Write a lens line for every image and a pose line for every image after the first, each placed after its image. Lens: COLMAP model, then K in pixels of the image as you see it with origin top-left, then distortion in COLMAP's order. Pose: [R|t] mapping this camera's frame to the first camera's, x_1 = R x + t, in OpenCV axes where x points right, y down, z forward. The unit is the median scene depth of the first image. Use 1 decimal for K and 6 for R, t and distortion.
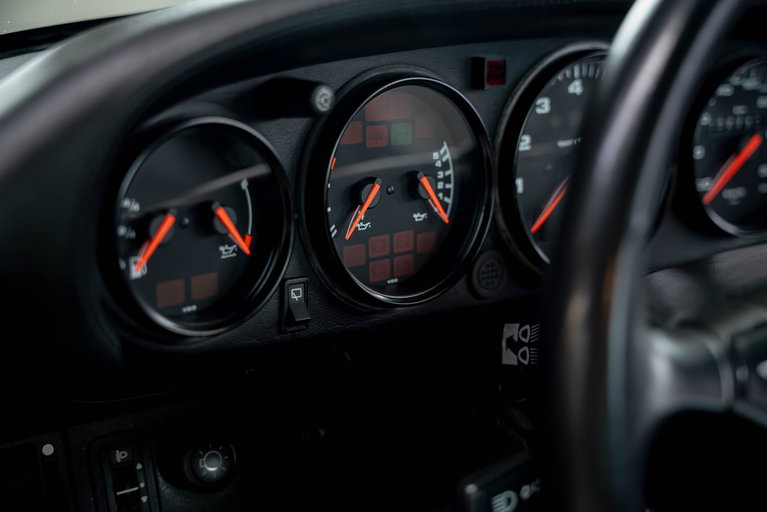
lens RADIAL K [[963.0, 0, 383.5], [0, 963.0, 256.0], [0, 0, 1]] dist [-0.005744, 0.000727]
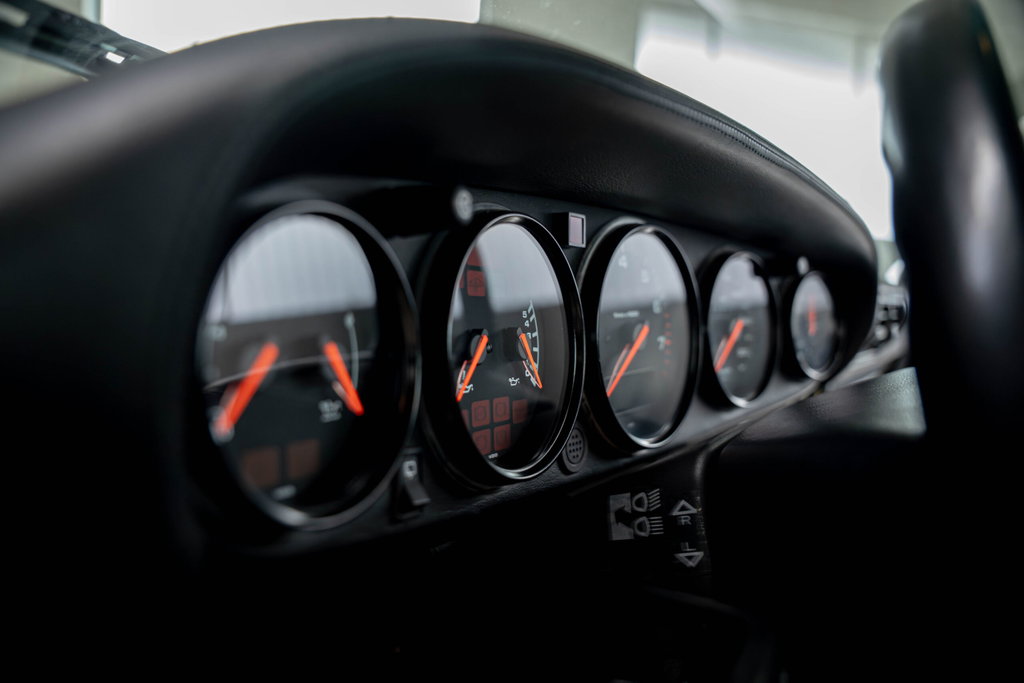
lens RADIAL K [[710.5, 0, 512.0], [0, 710.5, 341.5], [0, 0, 1]] dist [-0.148144, 0.003074]
pose [[0.955418, -0.025768, 0.294129, -0.157237], [0.084834, 0.978137, -0.189873, 0.047754], [-0.282805, 0.206360, 0.936716, 0.387718]]
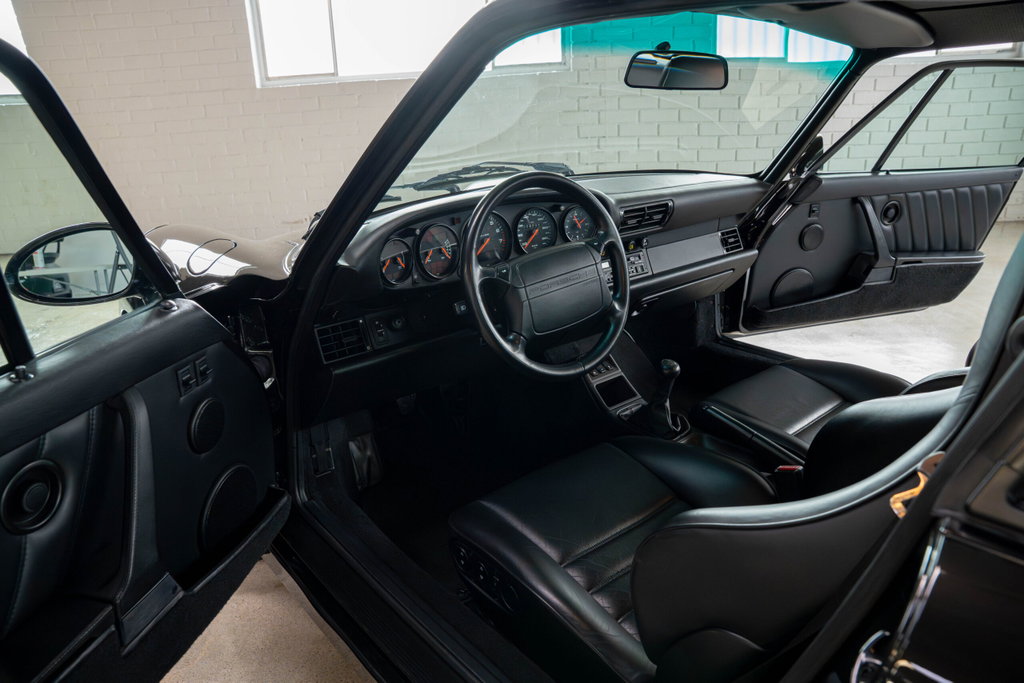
lens RADIAL K [[710.5, 0, 512.0], [0, 710.5, 341.5], [0, 0, 1]] dist [-0.148144, 0.003074]
pose [[0.989195, -0.117019, 0.088314, 0.020629], [0.116071, 0.993115, 0.015805, 0.297878], [-0.089556, -0.005383, 0.995967, -2.009382]]
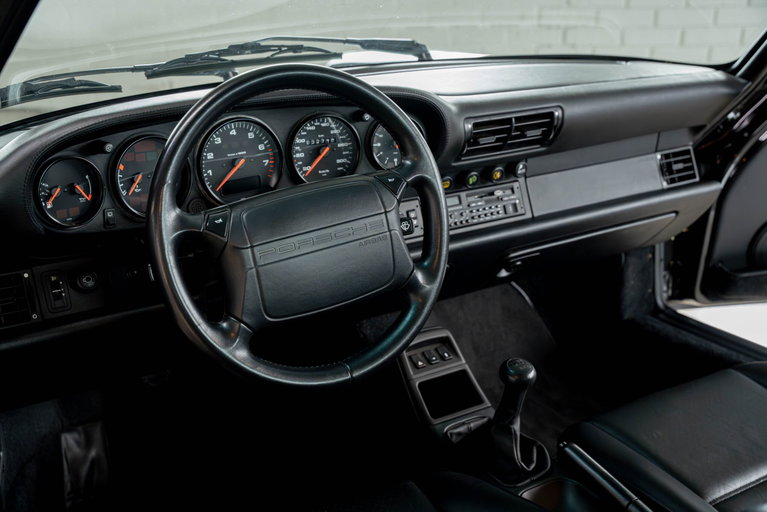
lens RADIAL K [[936.0, 0, 383.5], [0, 936.0, 256.0], [0, 0, 1]] dist [0.040133, 0.033571]
pose [[0.998820, -0.048301, -0.005089, 0.657011], [0.048364, 0.998744, 0.013081, 0.149119], [0.004451, -0.013312, 0.999901, -1.611580]]
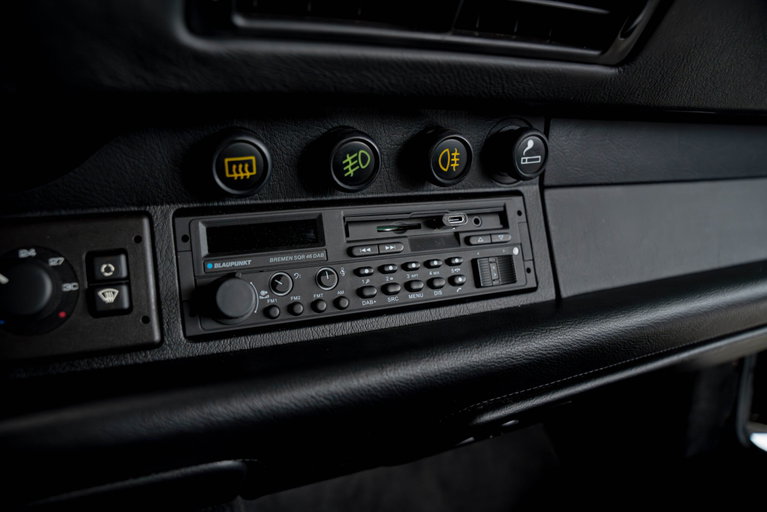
lens RADIAL K [[532.2, 0, 383.5], [0, 532.2, 256.0], [0, 0, 1]] dist [-0.148144, 0.003074]
pose [[0.989704, 0.010916, -0.142714, 1.071336], [-0.019561, 0.998048, -0.059314, 0.065896], [0.141788, 0.061495, 0.987985, 1.162239]]
